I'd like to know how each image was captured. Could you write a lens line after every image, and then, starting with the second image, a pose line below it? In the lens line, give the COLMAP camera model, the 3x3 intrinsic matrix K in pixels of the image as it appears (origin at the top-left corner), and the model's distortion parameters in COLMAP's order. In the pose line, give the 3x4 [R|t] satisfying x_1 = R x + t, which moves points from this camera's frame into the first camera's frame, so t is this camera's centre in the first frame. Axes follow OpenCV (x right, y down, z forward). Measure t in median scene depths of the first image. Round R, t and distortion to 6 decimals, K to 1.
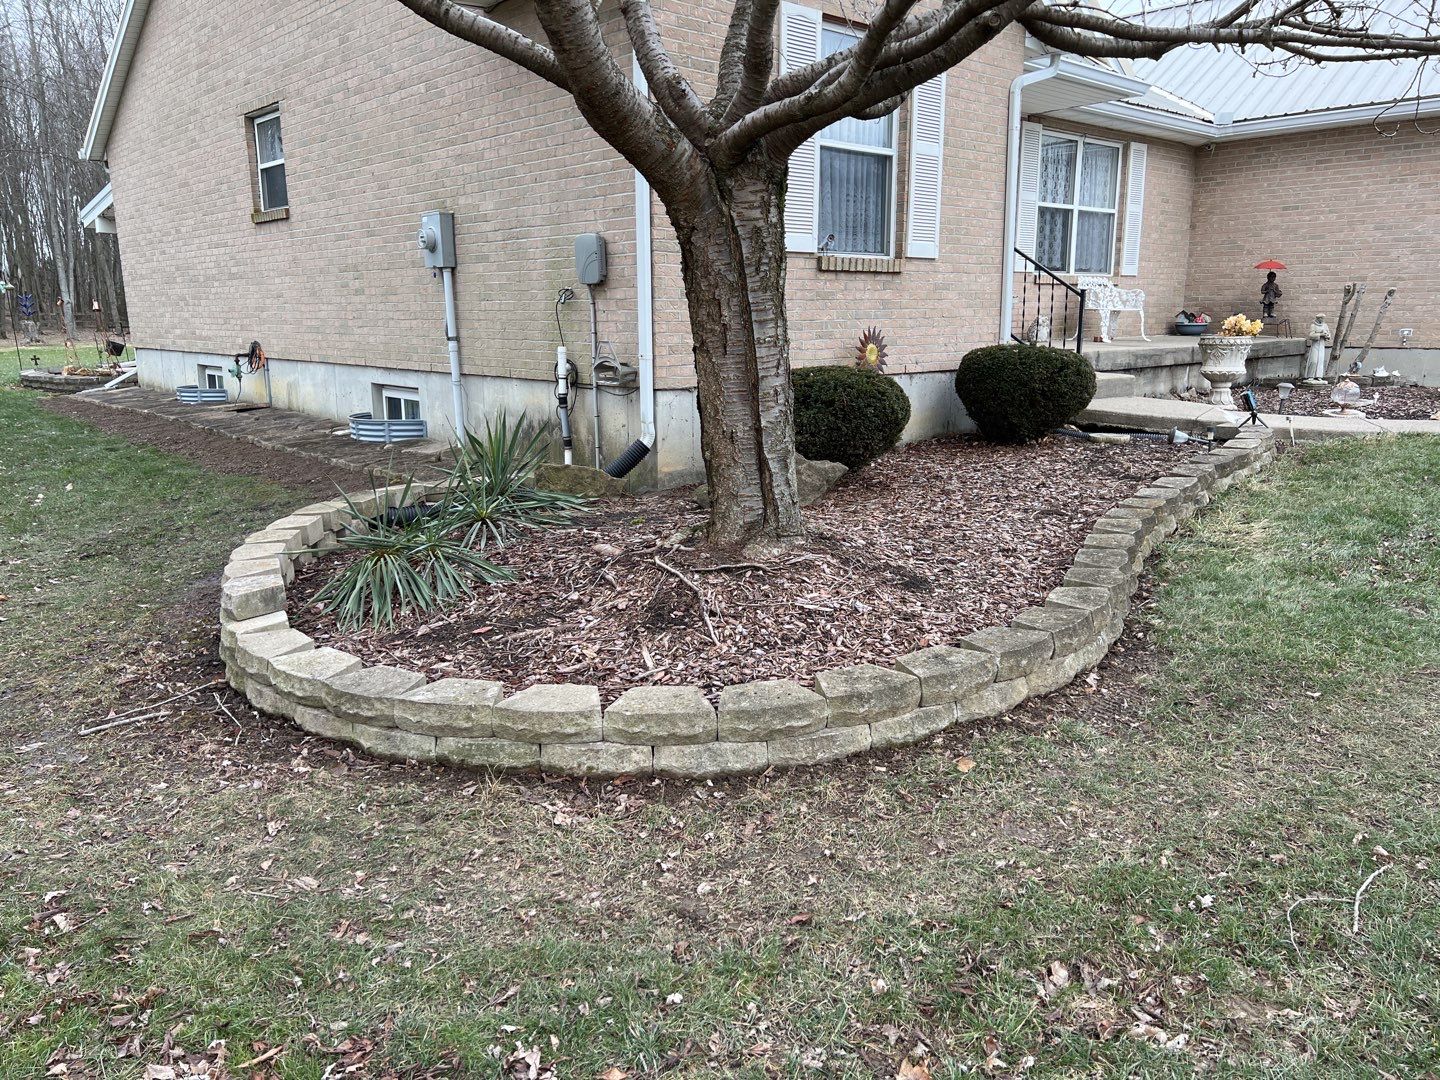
lens RADIAL K [[1073.6, 0, 722.1], [0, 1073.6, 529.8], [0, 0, 1]] dist [0.041824, -0.044126]
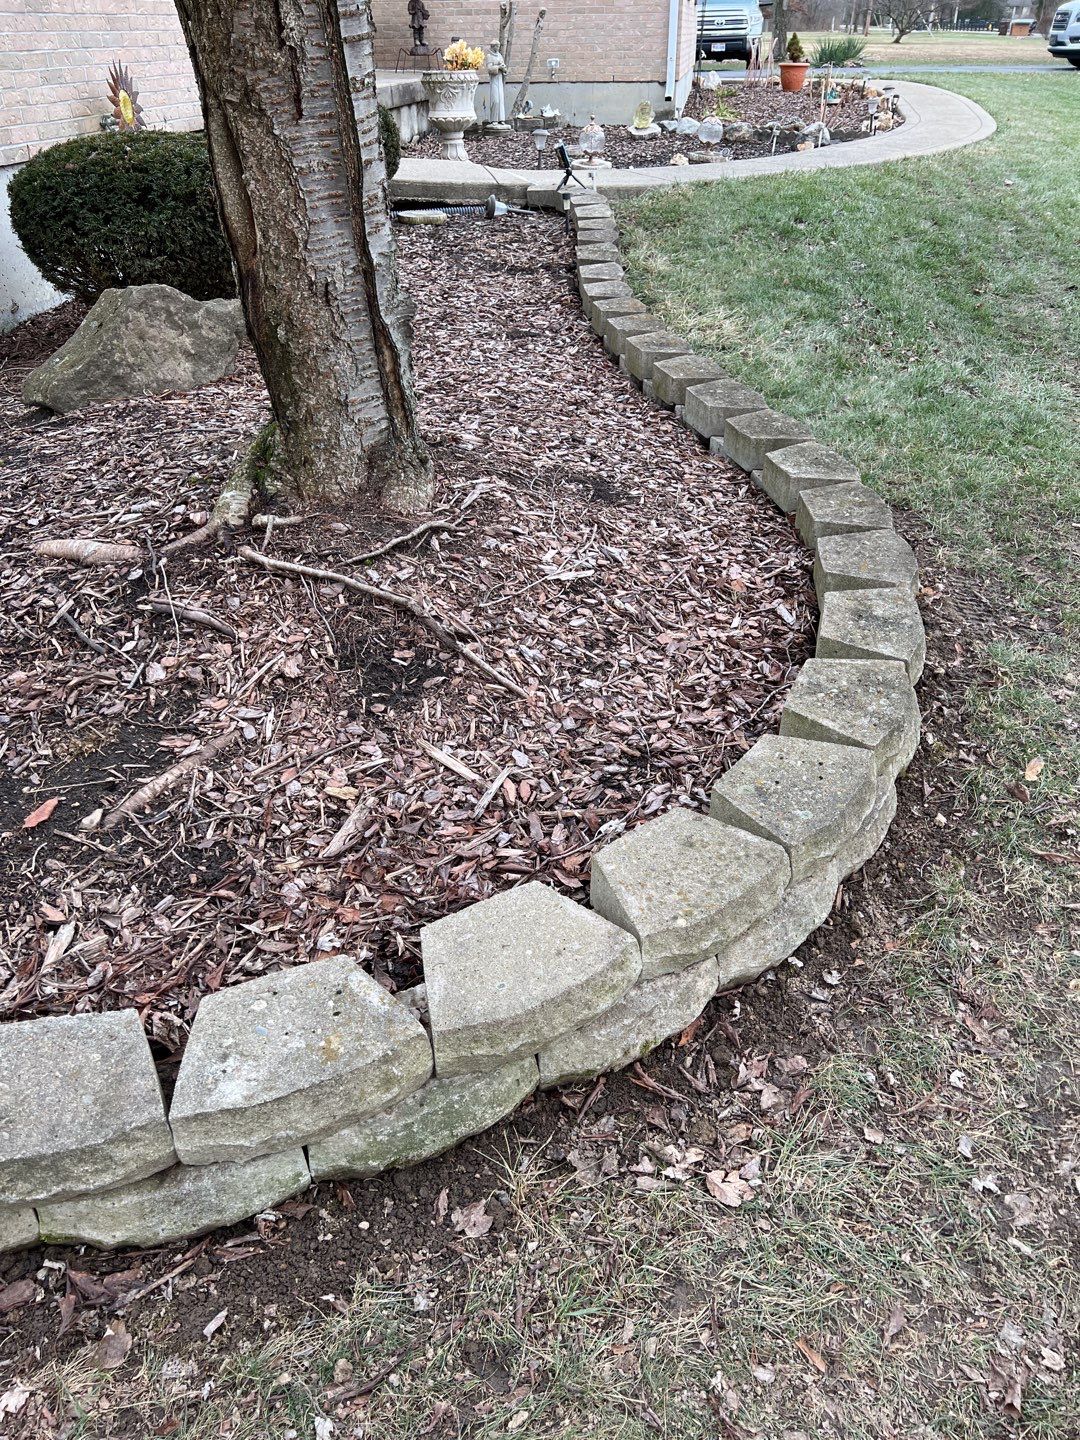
lens RADIAL K [[1073.6, 0, 533.5], [0, 1073.6, 728.3], [0, 0, 1]] dist [0.041824, -0.044126]
pose [[0.771623, -0.344989, 0.534398, -0.271984], [0.132689, 0.908961, 0.395202, -0.088572], [-0.622086, -0.234038, 0.747151, 0.487298]]
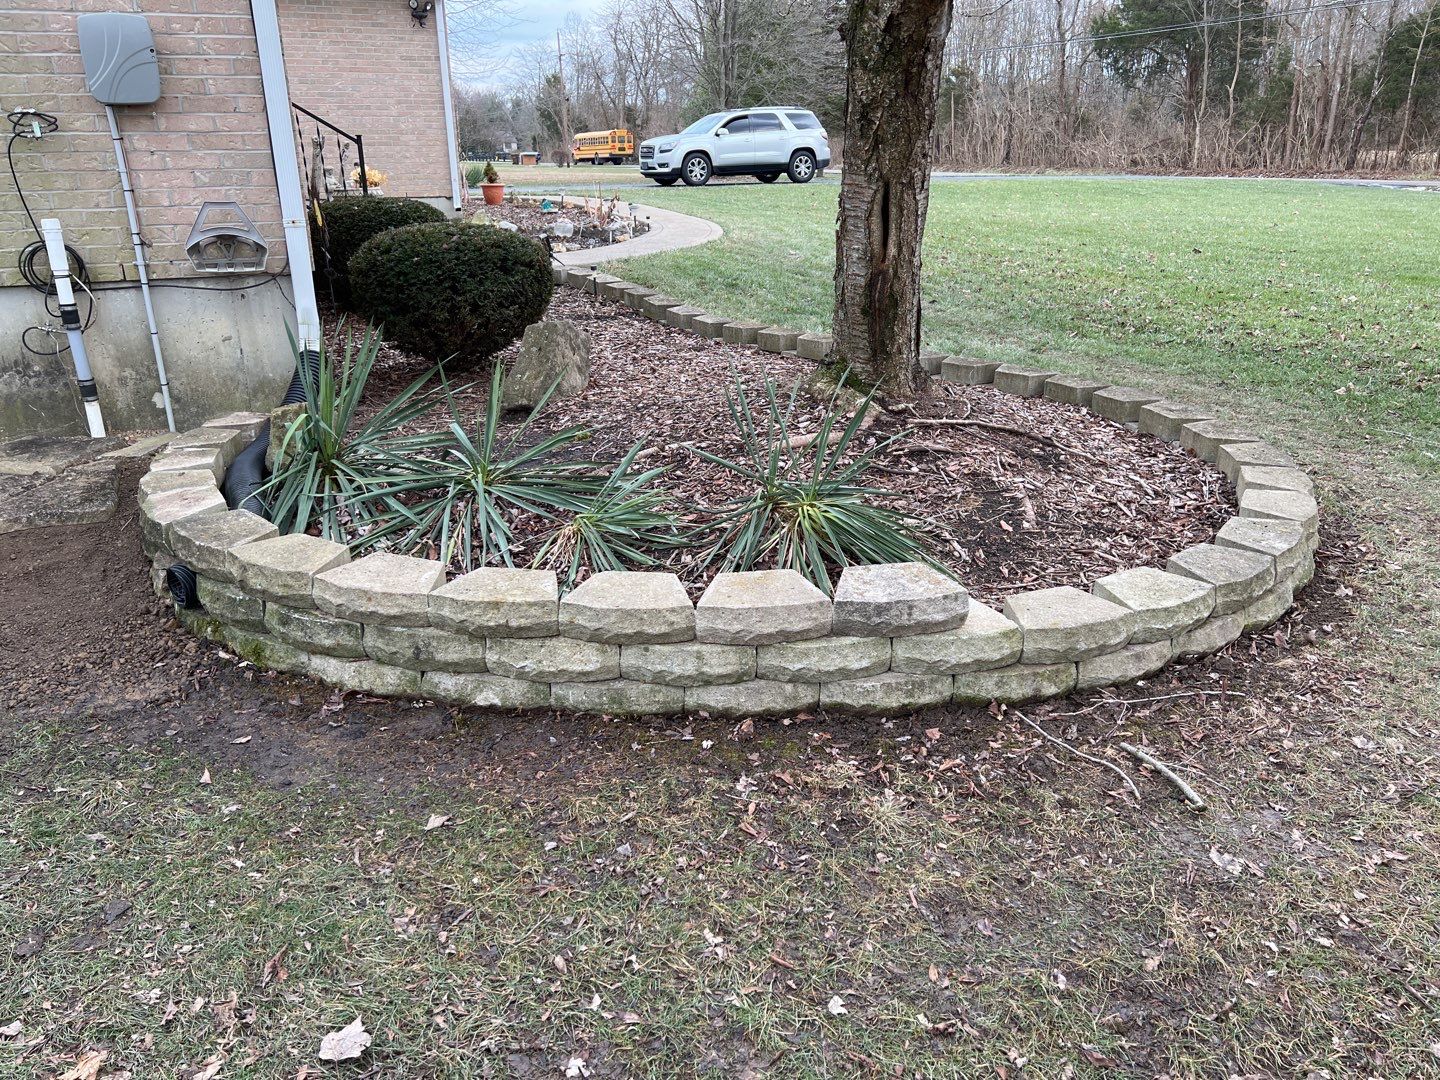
lens RADIAL K [[1073.6, 0, 729.4], [0, 1073.6, 536.8], [0, 0, 1]] dist [0.041824, -0.044126]
pose [[0.333092, -0.312911, 0.889458, -0.975613], [0.201566, 0.945152, 0.257020, -0.149807], [-0.921097, 0.093673, 0.377895, 0.810887]]
